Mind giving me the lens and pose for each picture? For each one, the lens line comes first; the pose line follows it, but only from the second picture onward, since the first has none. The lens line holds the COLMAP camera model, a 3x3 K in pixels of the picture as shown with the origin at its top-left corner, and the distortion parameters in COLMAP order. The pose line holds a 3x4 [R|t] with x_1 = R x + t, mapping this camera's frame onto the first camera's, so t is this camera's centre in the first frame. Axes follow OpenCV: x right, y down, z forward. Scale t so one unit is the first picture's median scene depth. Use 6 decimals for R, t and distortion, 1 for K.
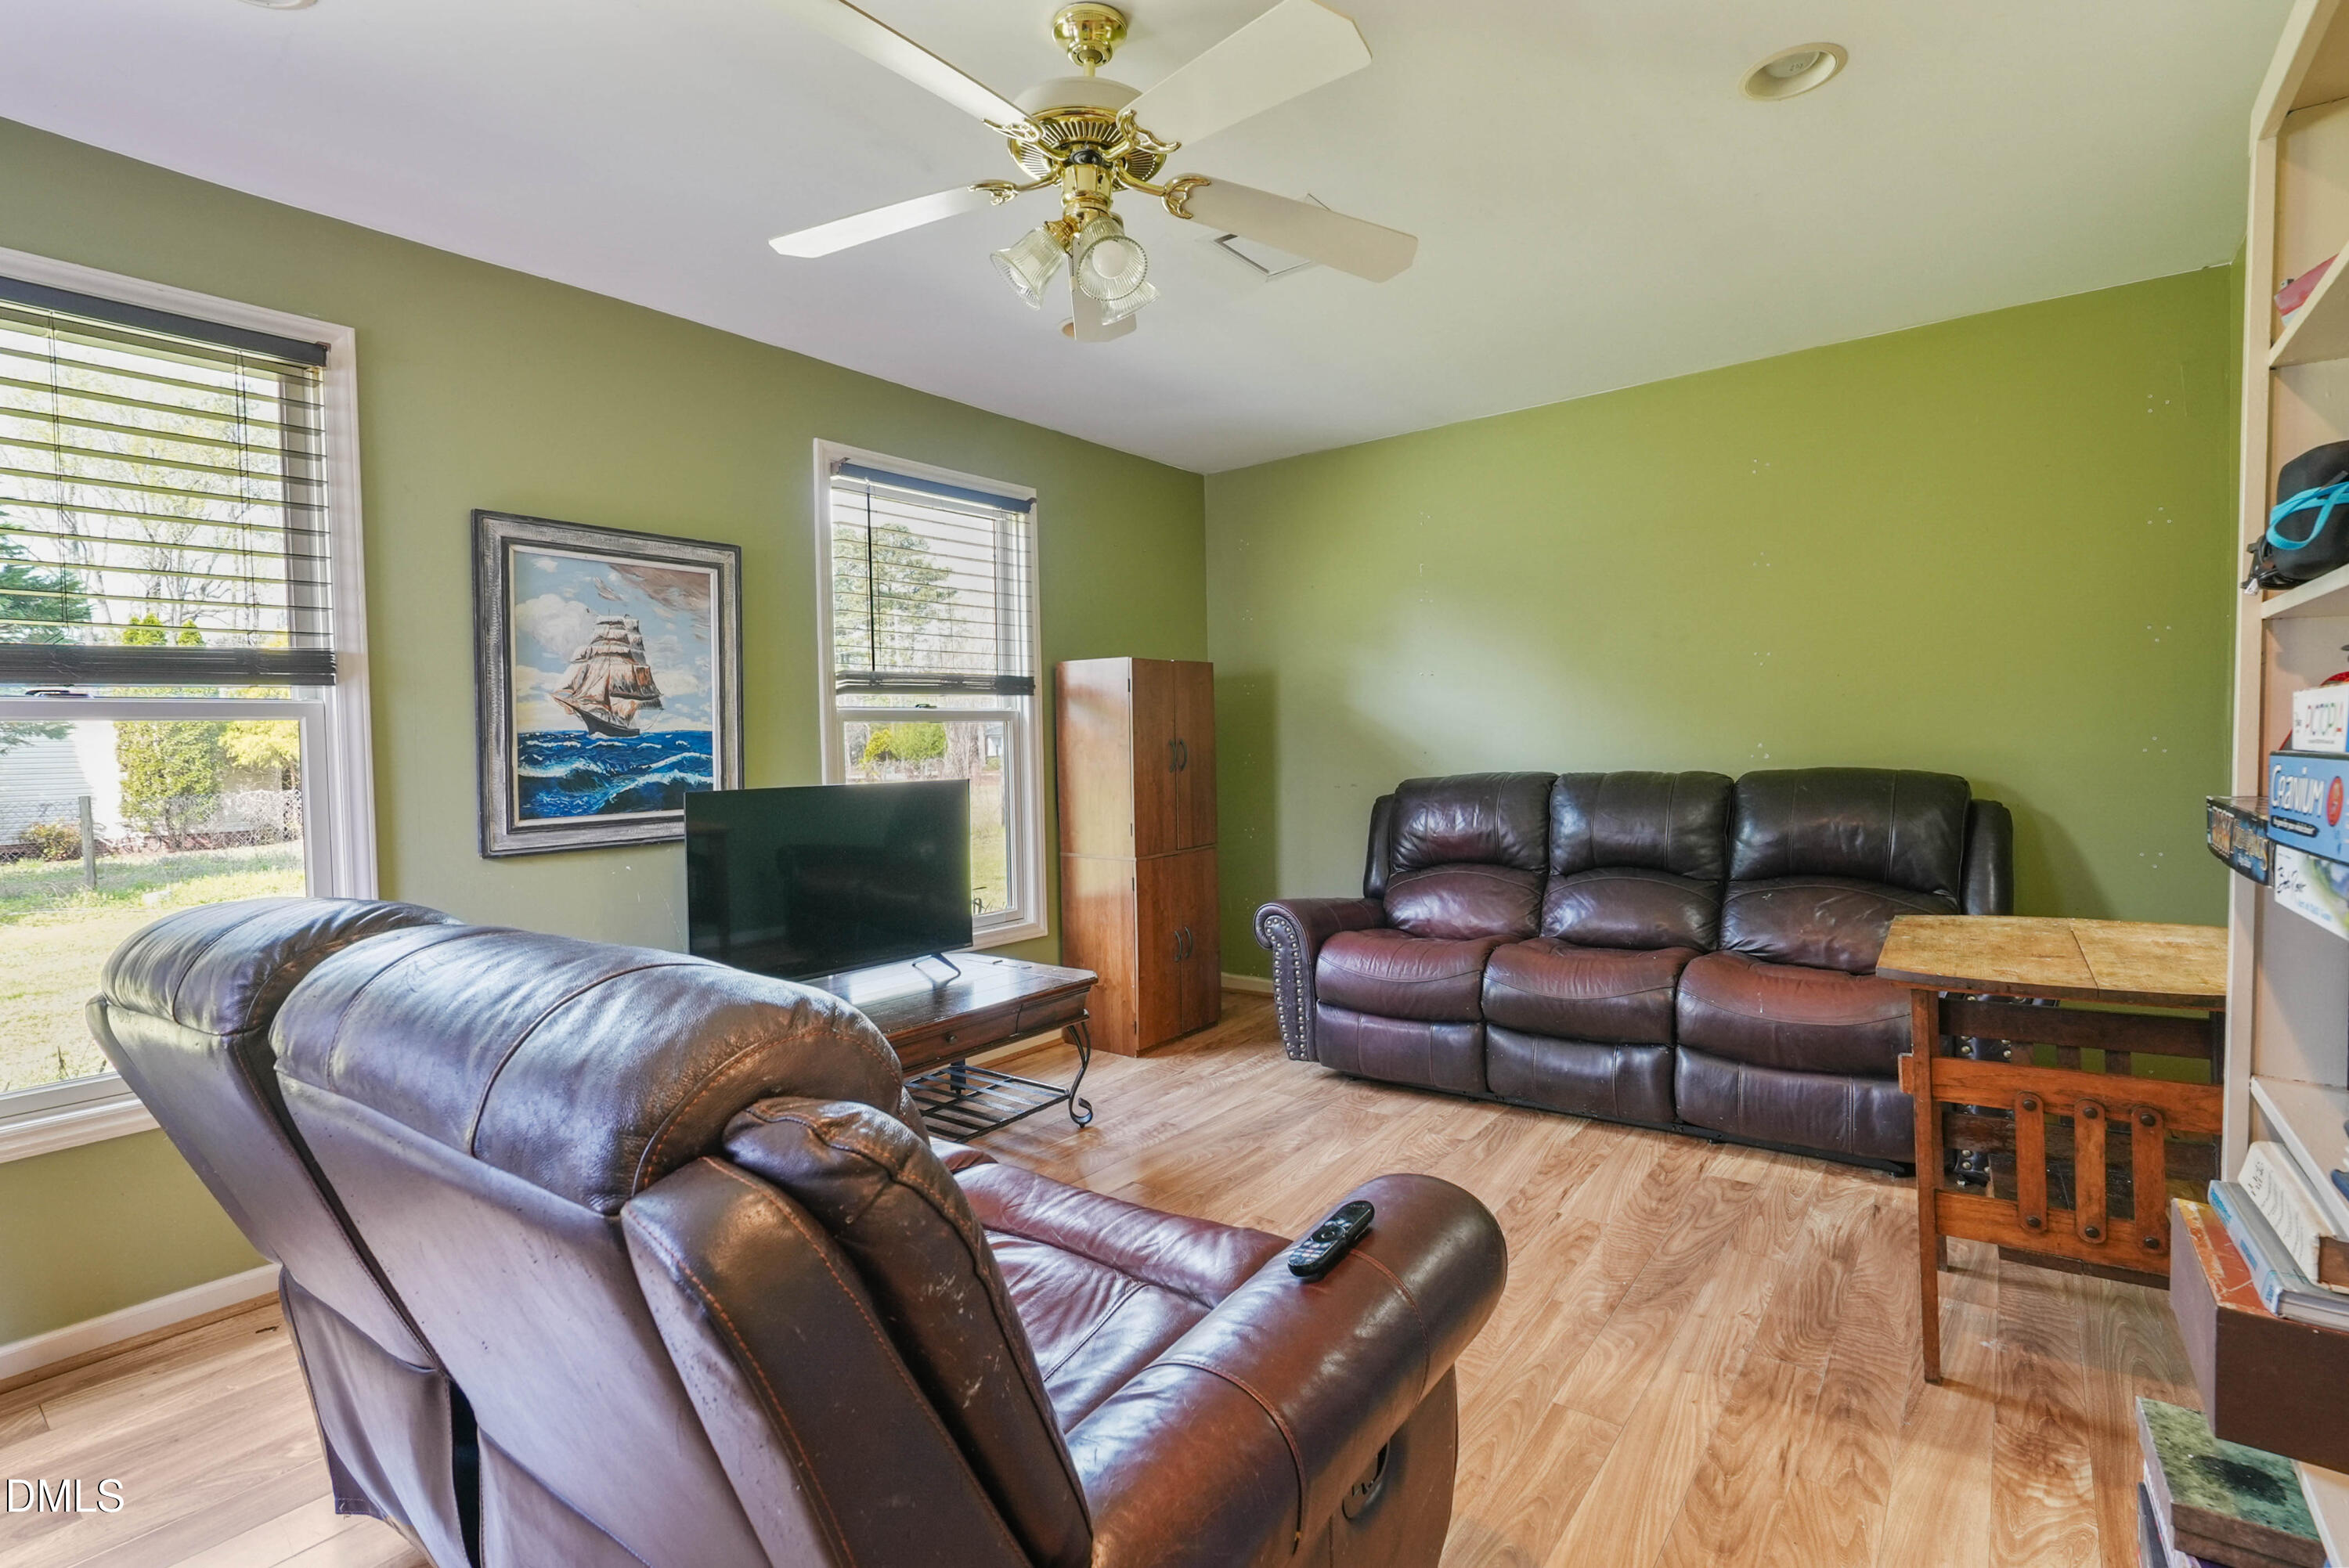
lens RADIAL K [[1075.3, 0, 1171.3], [0, 1075.3, 780.2], [0, 0, 1]] dist [-0.005168, 0.002920]
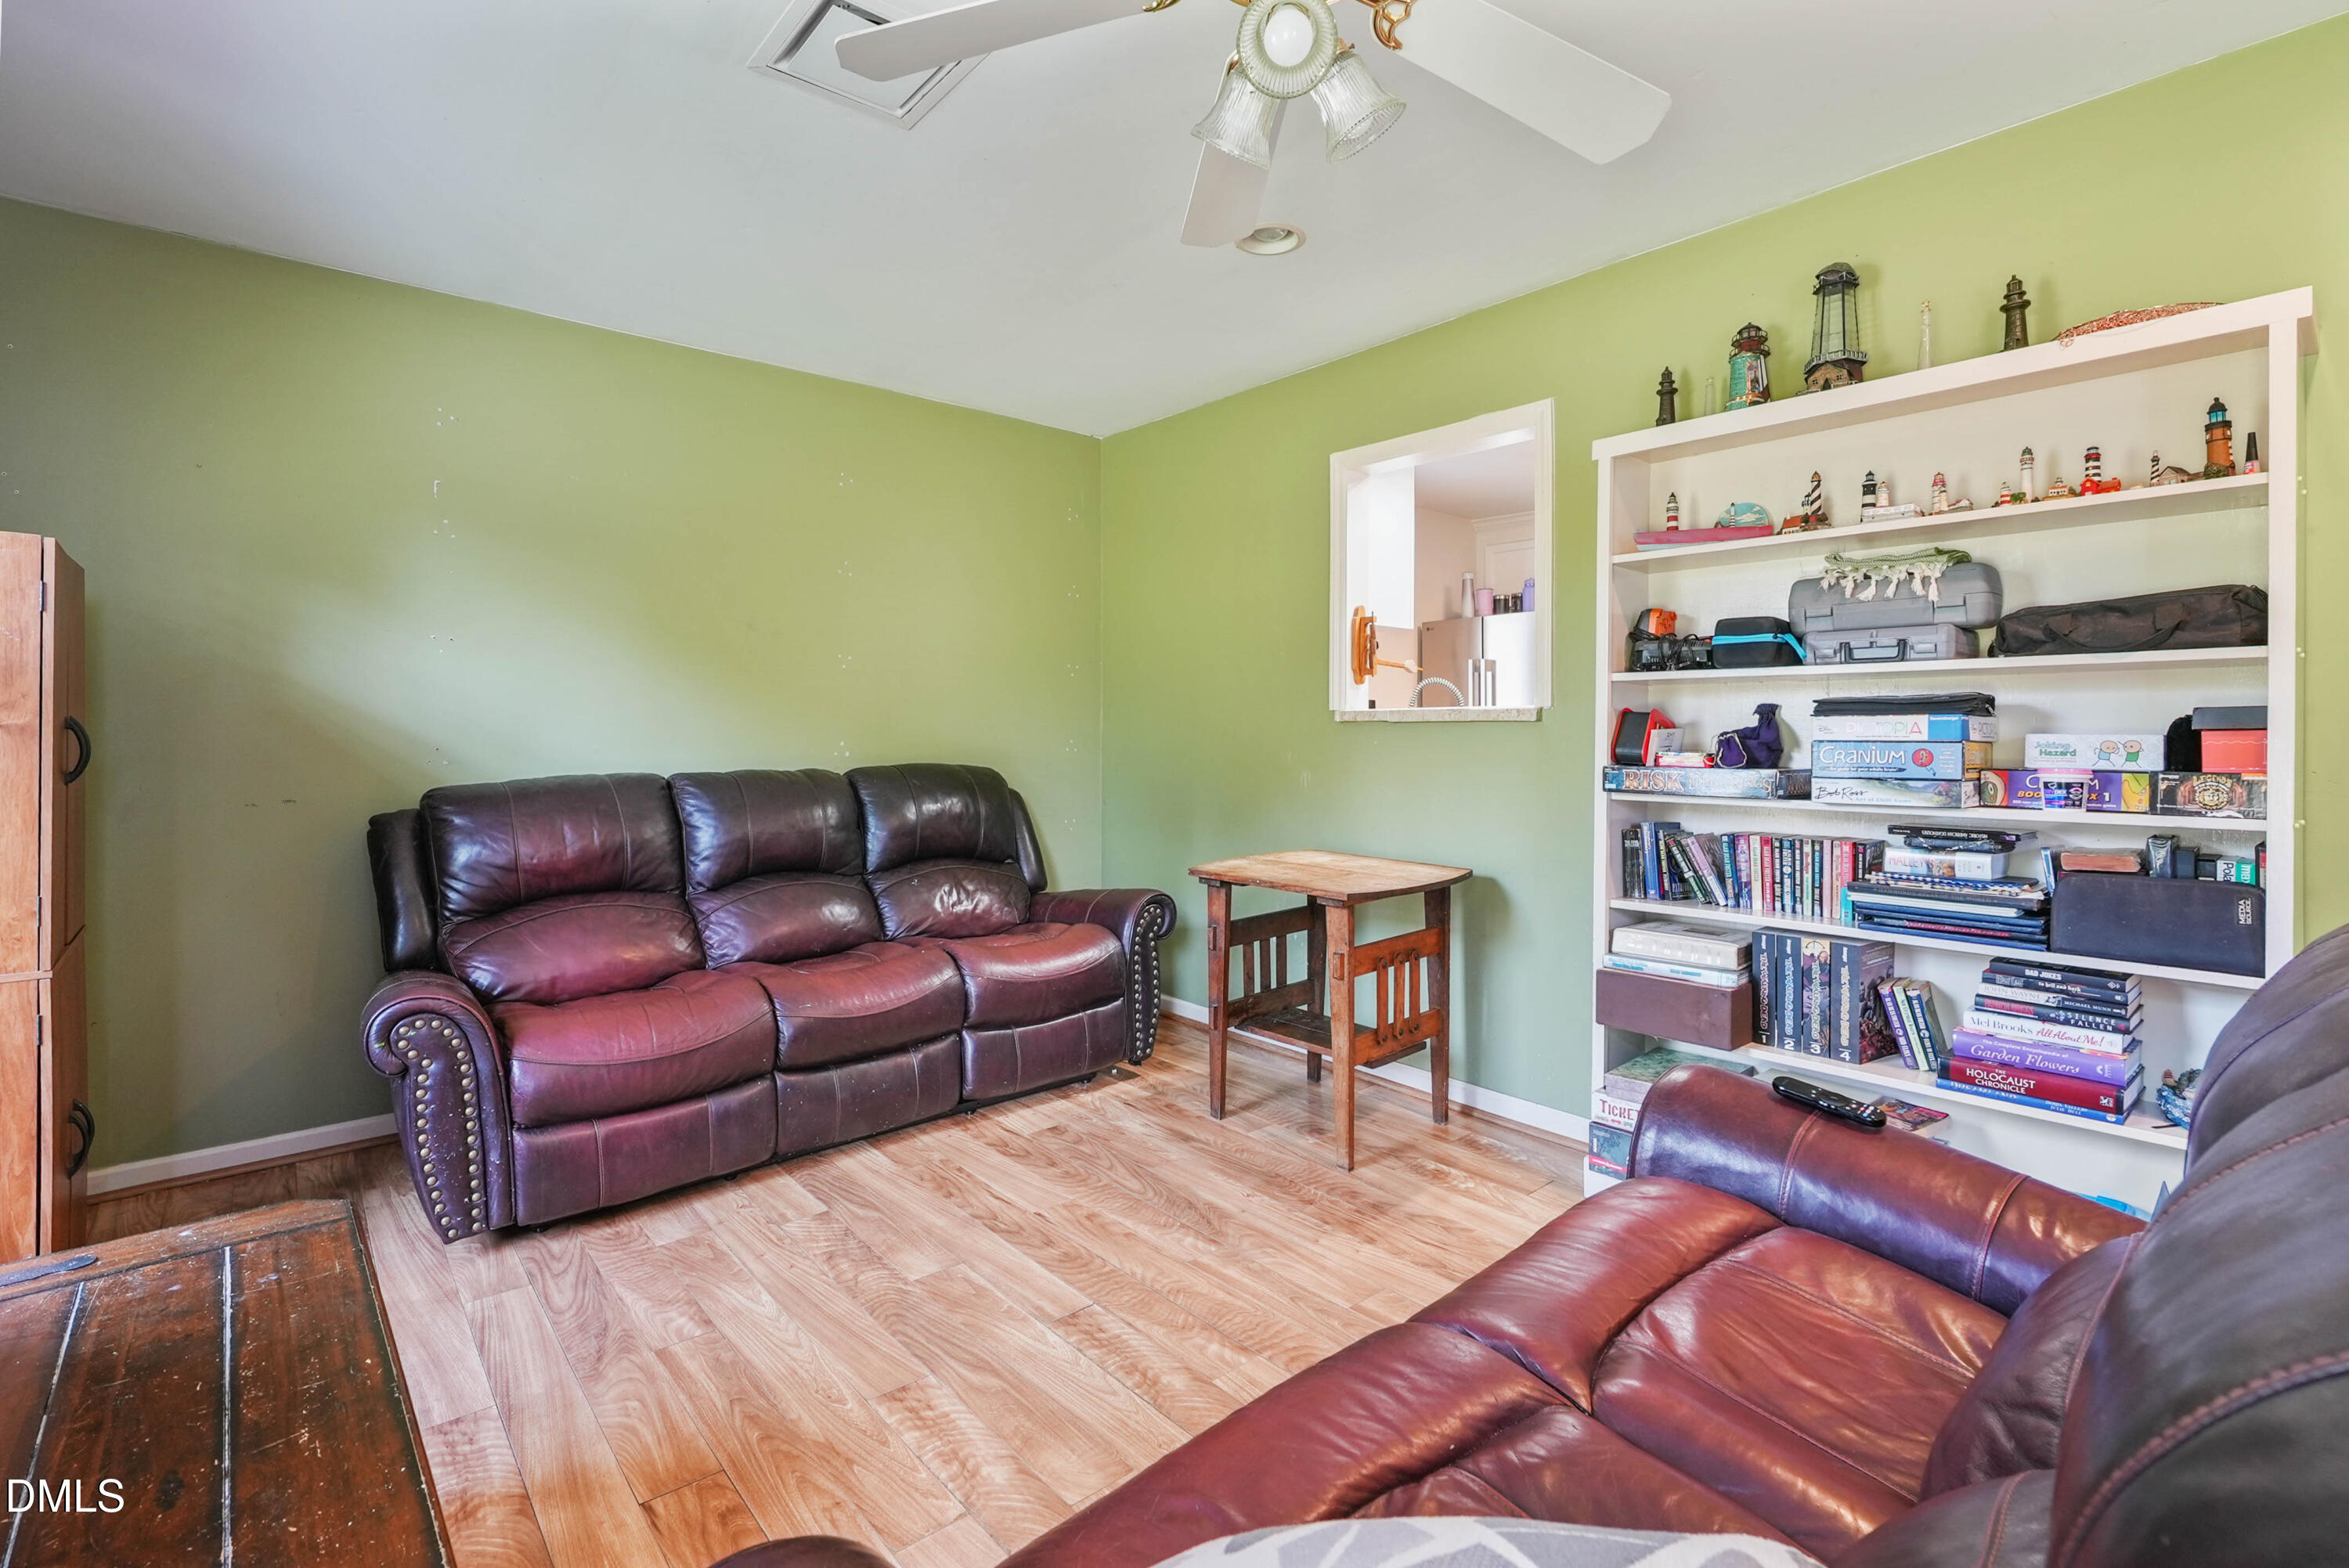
lens RADIAL K [[1075.3, 0, 1166.8], [0, 1075.3, 765.5], [0, 0, 1]] dist [-0.005168, 0.002920]
pose [[0.213346, -0.006229, 0.976957, -0.511905], [0.027386, 0.999625, 0.000393, -0.002575], [-0.976593, 0.026671, 0.213437, 0.594465]]
